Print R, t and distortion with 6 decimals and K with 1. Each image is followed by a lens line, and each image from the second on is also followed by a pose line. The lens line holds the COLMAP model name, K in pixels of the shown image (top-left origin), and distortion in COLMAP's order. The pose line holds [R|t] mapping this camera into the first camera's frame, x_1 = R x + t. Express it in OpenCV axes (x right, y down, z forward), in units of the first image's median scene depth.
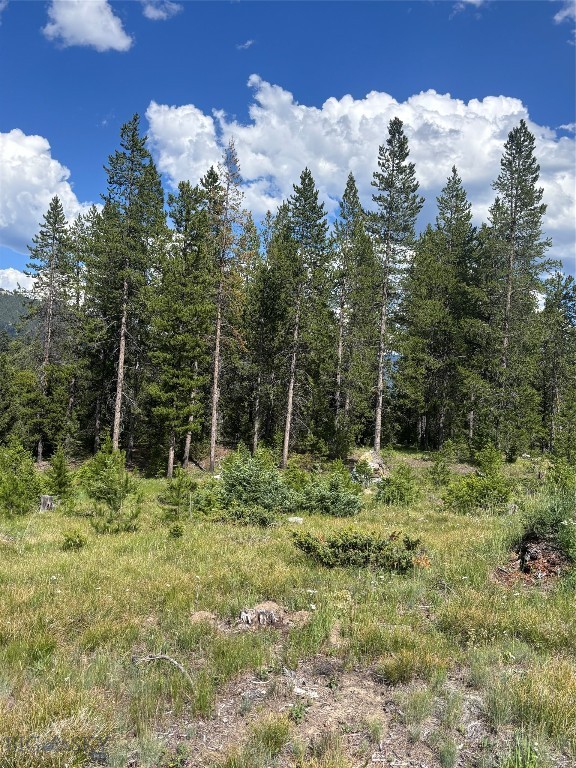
lens RADIAL K [[711.9, 0, 284.9], [0, 711.9, 396.8], [0, 0, 1]] dist [0.003540, 0.000000]
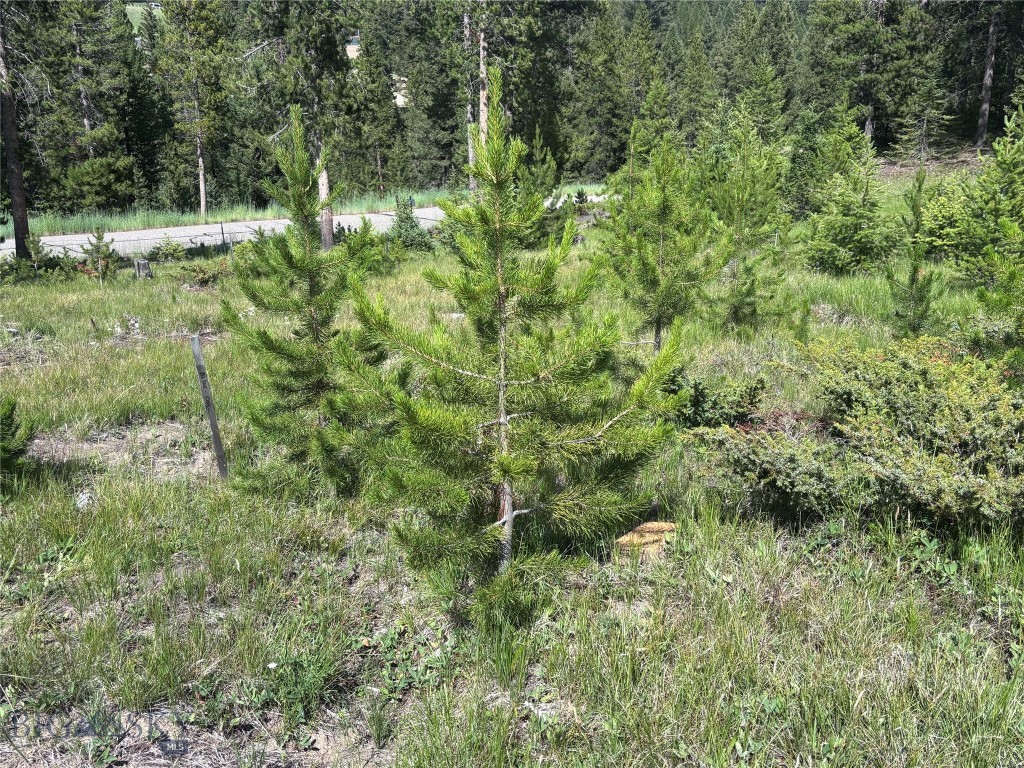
lens RADIAL K [[949.2, 0, 513.2], [0, 949.2, 387.3], [0, 0, 1]] dist [0.003540, 0.000000]
pose [[0.816782, 0.118920, -0.564558, -3.535629], [0.066071, 0.952810, 0.296291, 0.659987], [0.573151, -0.279306, 0.770380, 6.512811]]
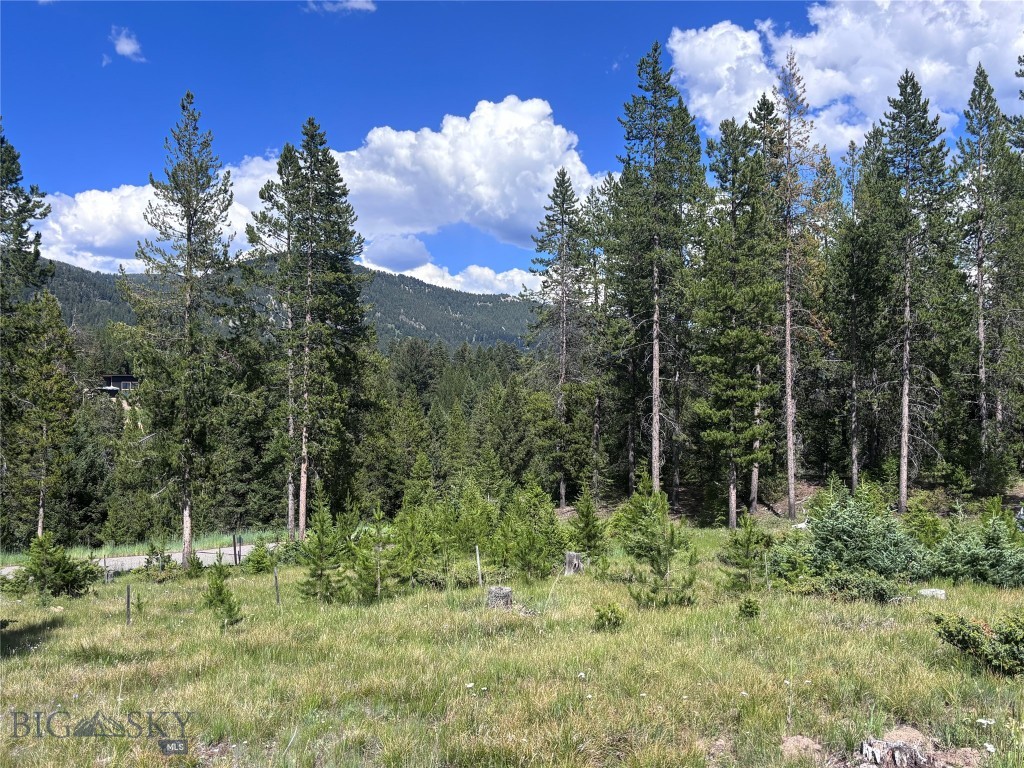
lens RADIAL K [[949.2, 0, 508.6], [0, 949.2, 385.5], [0, 0, 1]] dist [0.003540, 0.000000]
pose [[0.925913, -0.067500, -0.371658, -0.004279], [0.055098, 0.997515, -0.043902, -0.000447], [0.373698, 0.020172, 0.927331, 0.019044]]
